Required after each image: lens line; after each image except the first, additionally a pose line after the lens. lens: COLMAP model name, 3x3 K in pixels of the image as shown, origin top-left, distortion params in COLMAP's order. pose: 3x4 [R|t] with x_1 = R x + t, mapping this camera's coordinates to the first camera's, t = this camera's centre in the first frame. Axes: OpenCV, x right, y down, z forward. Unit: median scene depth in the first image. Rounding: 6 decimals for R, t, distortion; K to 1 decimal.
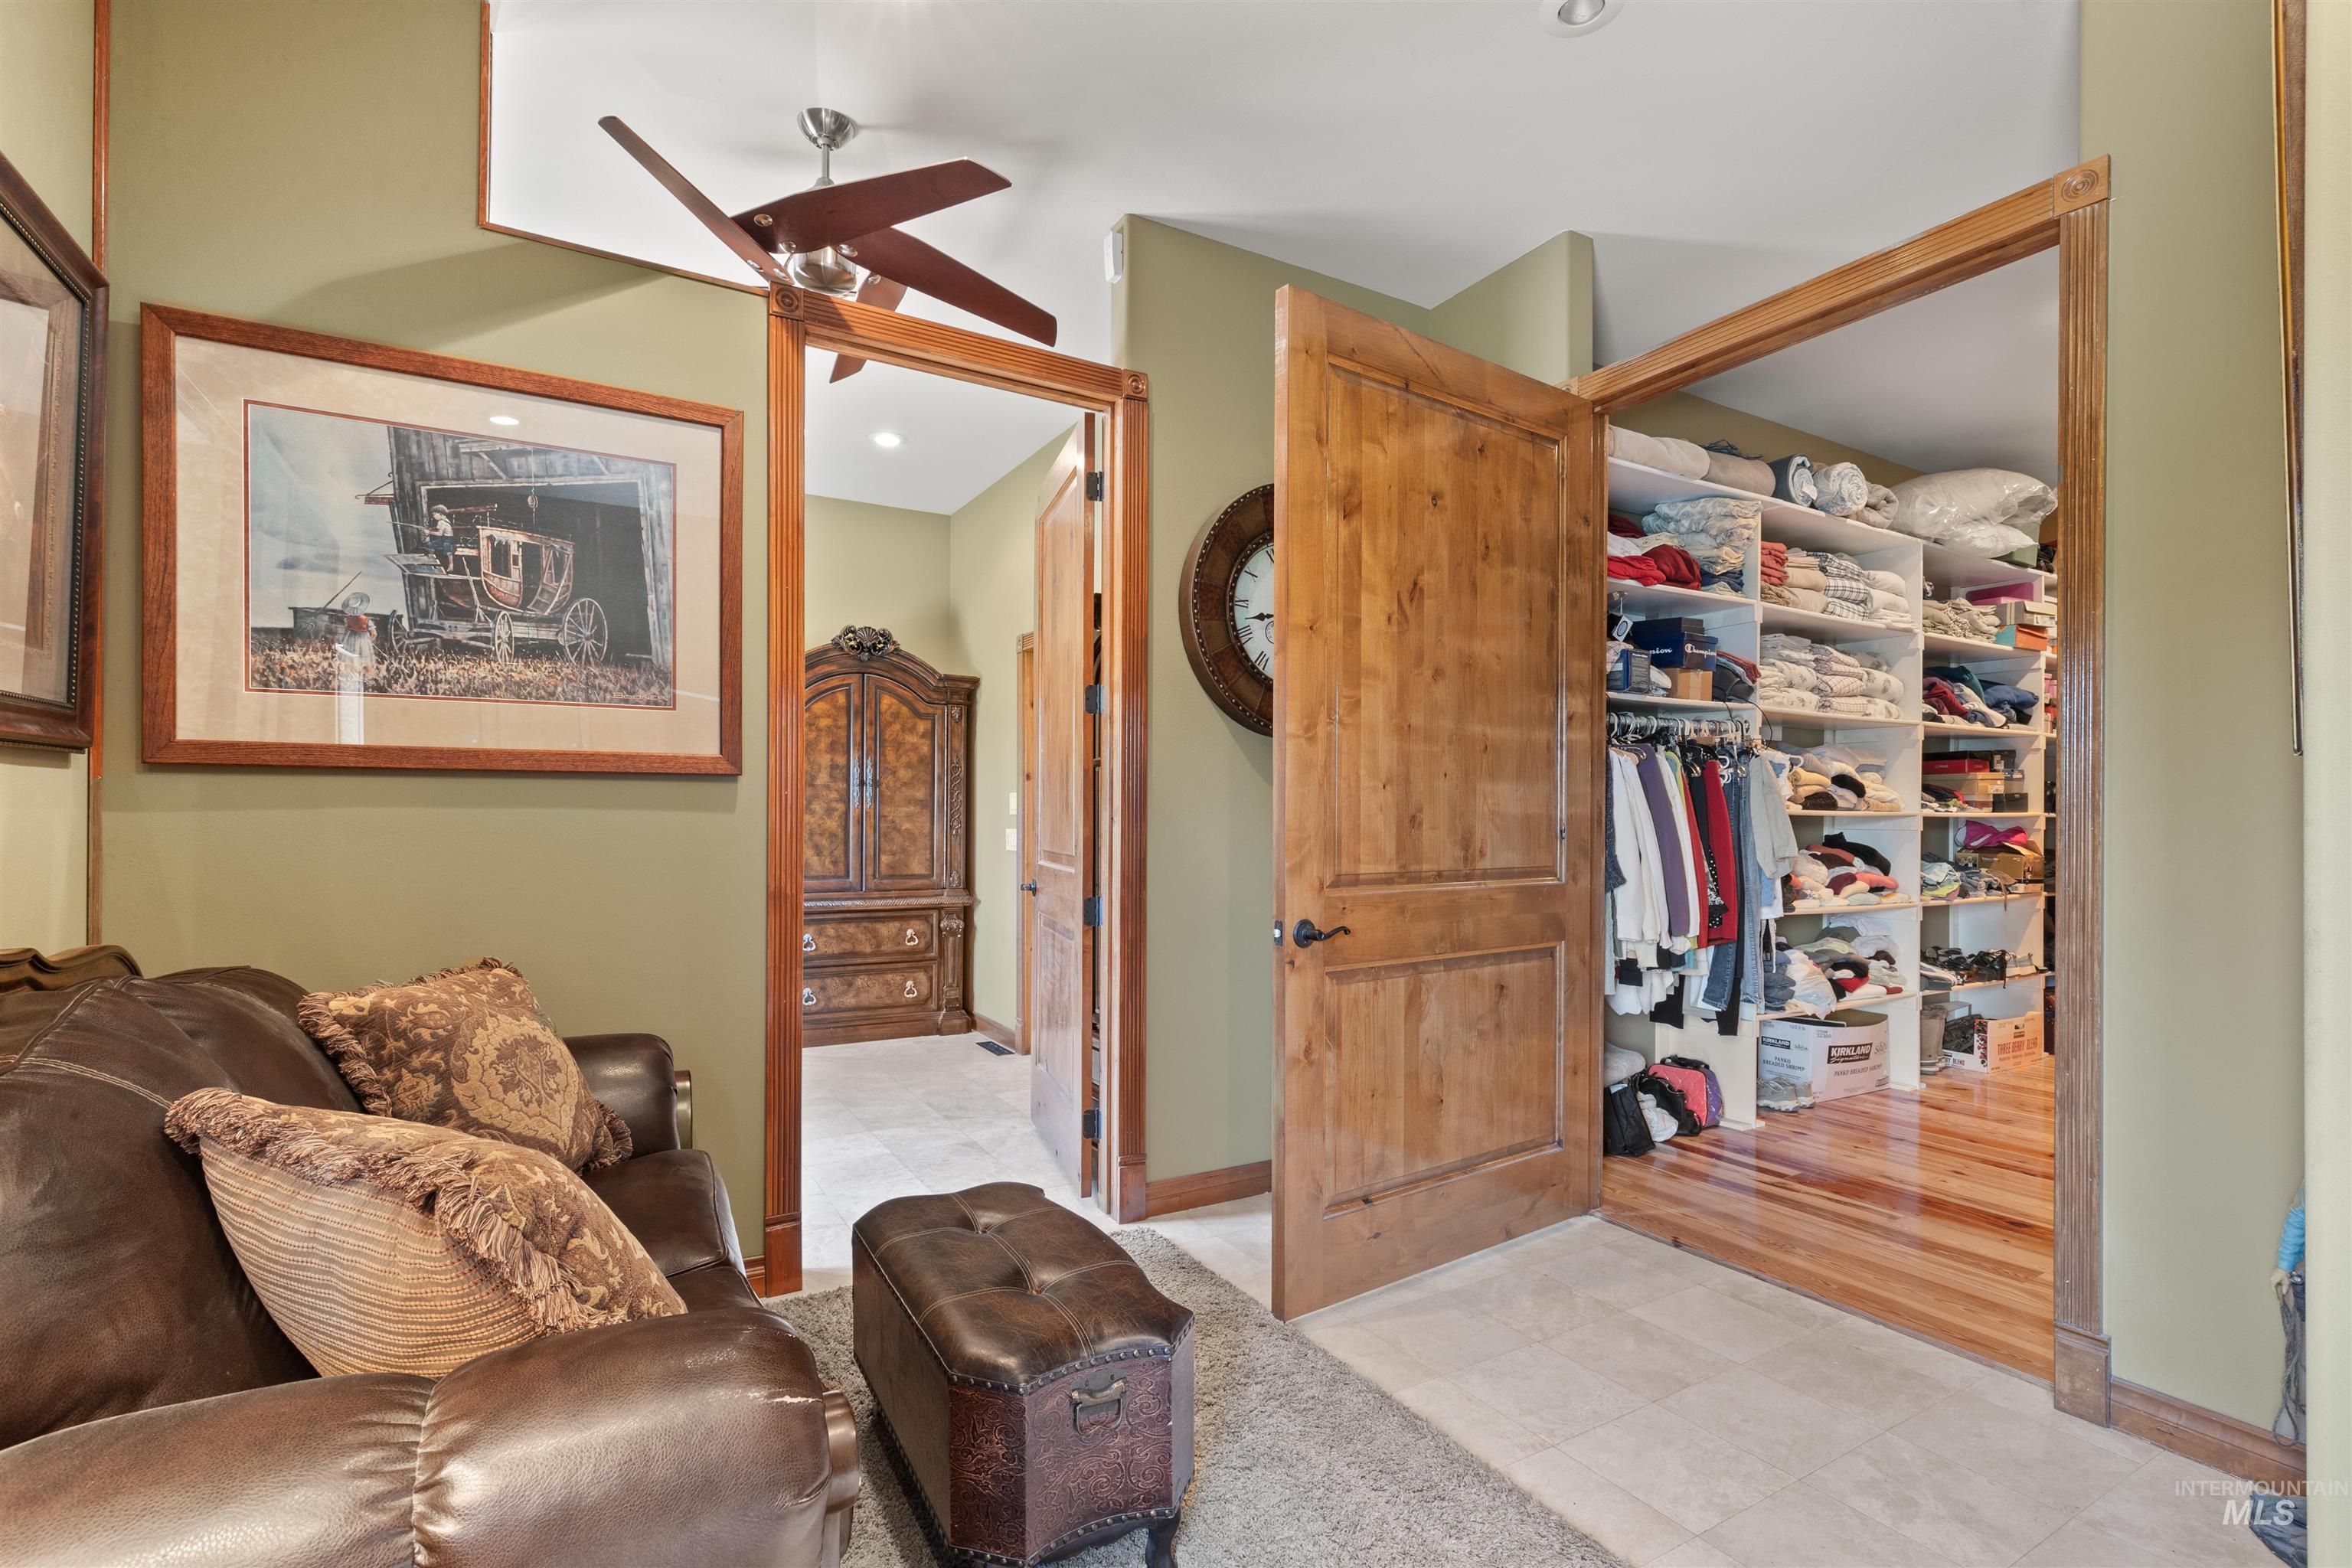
lens RADIAL K [[1068.2, 0, 1180.7], [0, 1068.2, 812.3], [0, 0, 1]] dist [-0.000154, -0.000417]
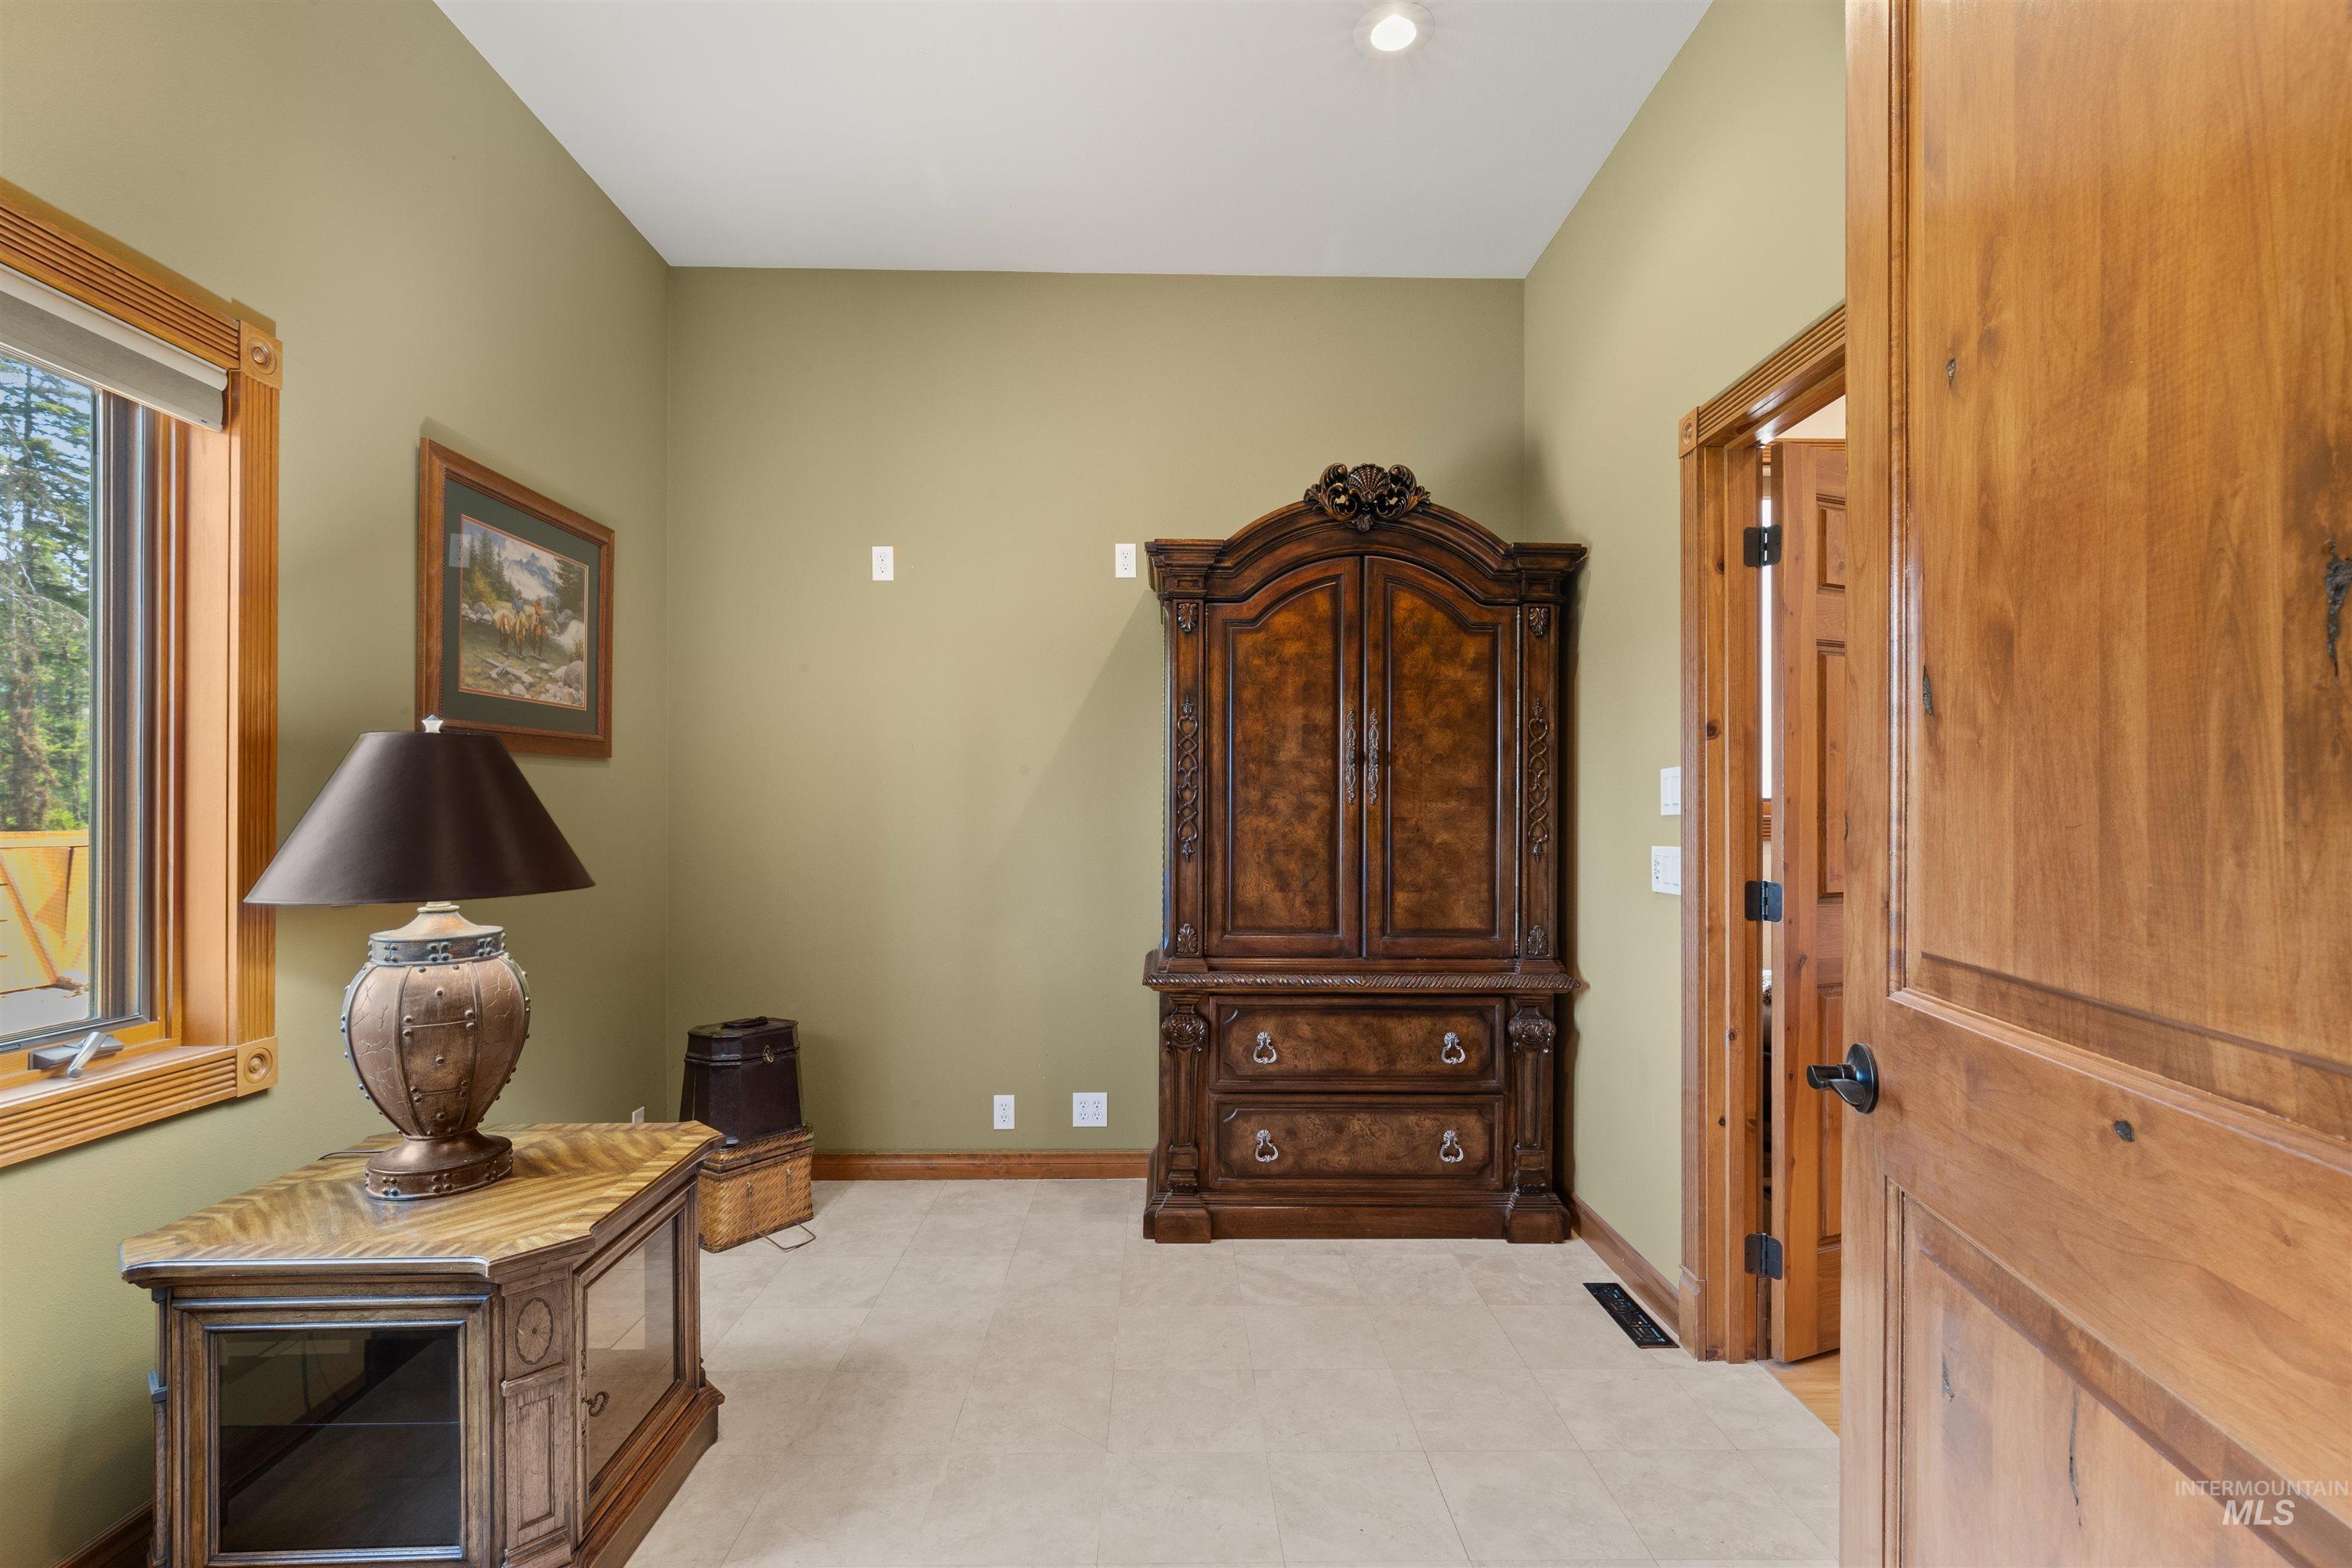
lens RADIAL K [[1068.2, 0, 1180.7], [0, 1068.2, 812.3], [0, 0, 1]] dist [-0.000154, -0.000417]
pose [[0.870531, -0.002852, -0.492106, -0.110405], [0.002455, 0.999996, -0.001452, 0.000815], [0.492108, 0.000056, 0.870534, 0.479882]]
